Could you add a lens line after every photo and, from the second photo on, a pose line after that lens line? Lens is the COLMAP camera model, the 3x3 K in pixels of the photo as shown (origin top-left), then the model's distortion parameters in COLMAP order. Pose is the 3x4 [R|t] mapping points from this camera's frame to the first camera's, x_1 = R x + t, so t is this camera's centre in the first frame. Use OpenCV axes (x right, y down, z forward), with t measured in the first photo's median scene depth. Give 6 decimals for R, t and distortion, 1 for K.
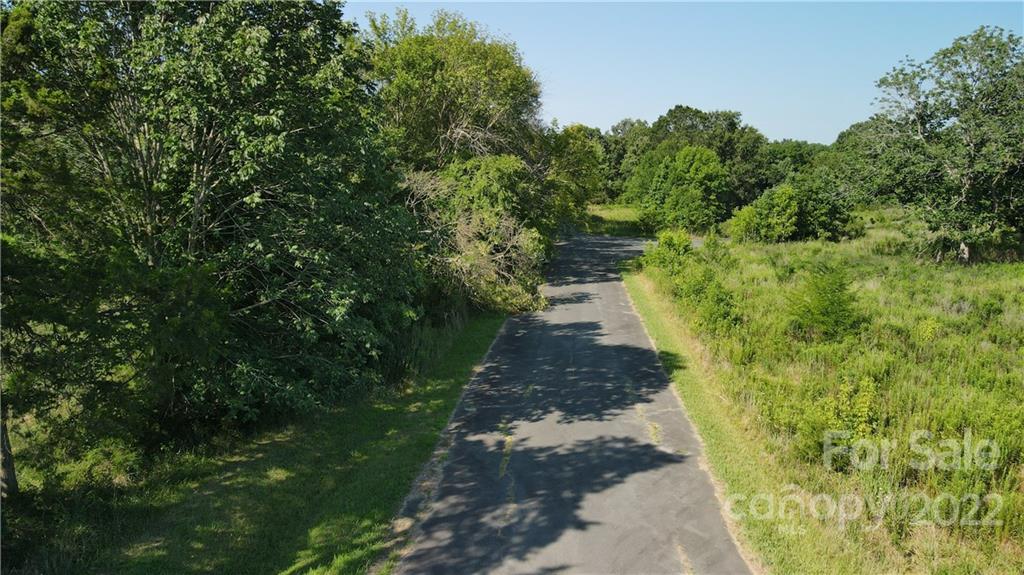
lens RADIAL K [[759.7, 0, 509.1], [0, 759.7, 286.0], [0, 0, 1]] dist [0.000060, 0.025936]
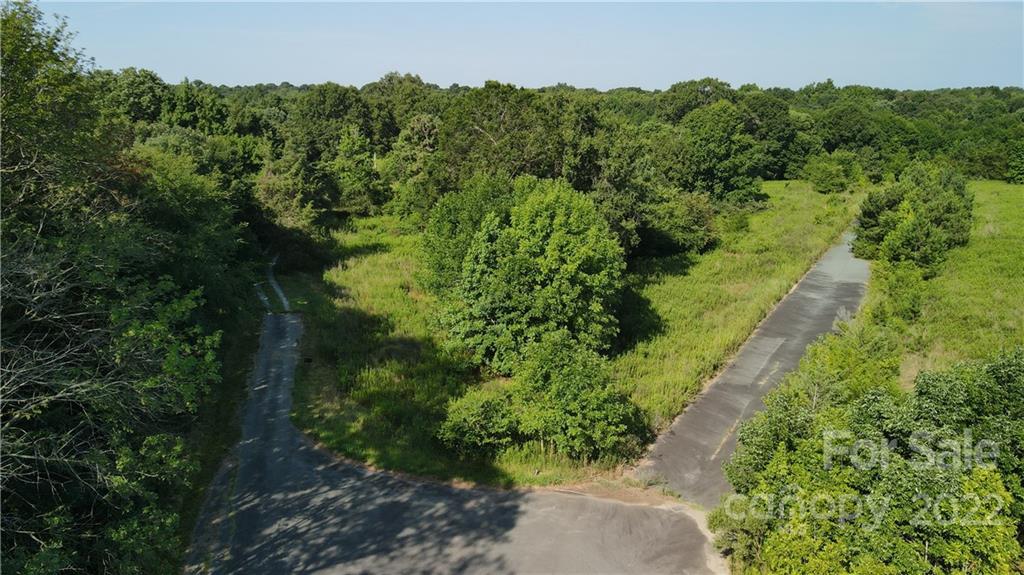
lens RADIAL K [[759.7, 0, 510.9], [0, 759.7, 287.5], [0, 0, 1]] dist [0.000060, 0.025936]
pose [[0.955354, -0.075088, 0.285762, 0.088130], [0.050930, 0.994542, 0.091060, -0.167413], [-0.291040, -0.072441, 0.953964, 0.566900]]
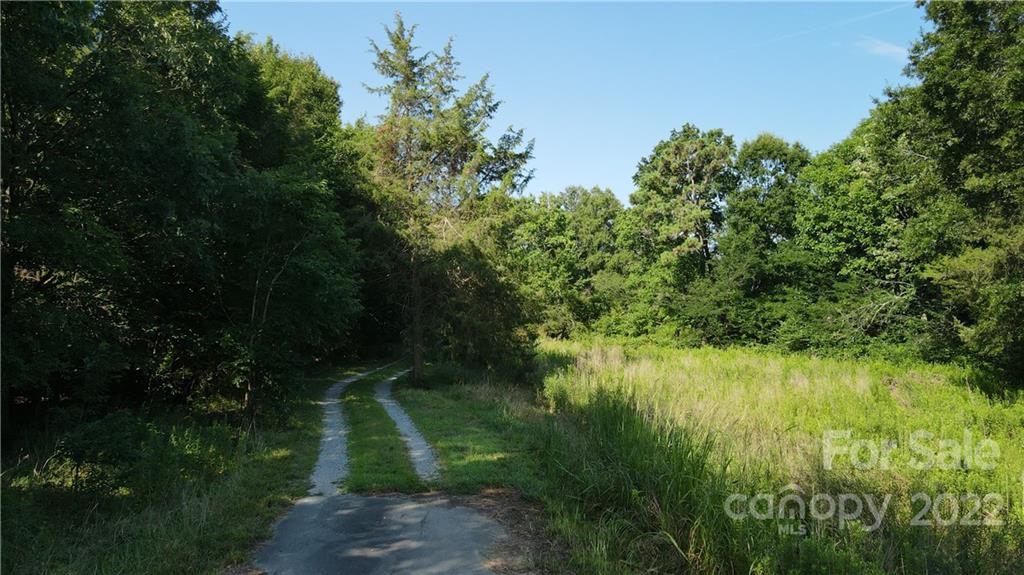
lens RADIAL K [[759.7, 0, 510.7], [0, 759.7, 288.1], [0, 0, 1]] dist [0.000060, 0.025936]
pose [[0.991799, 0.000213, 0.127807, 0.087160], [0.023245, 0.983021, -0.182016, -0.110118], [-0.125676, 0.183495, 0.974954, 1.075929]]
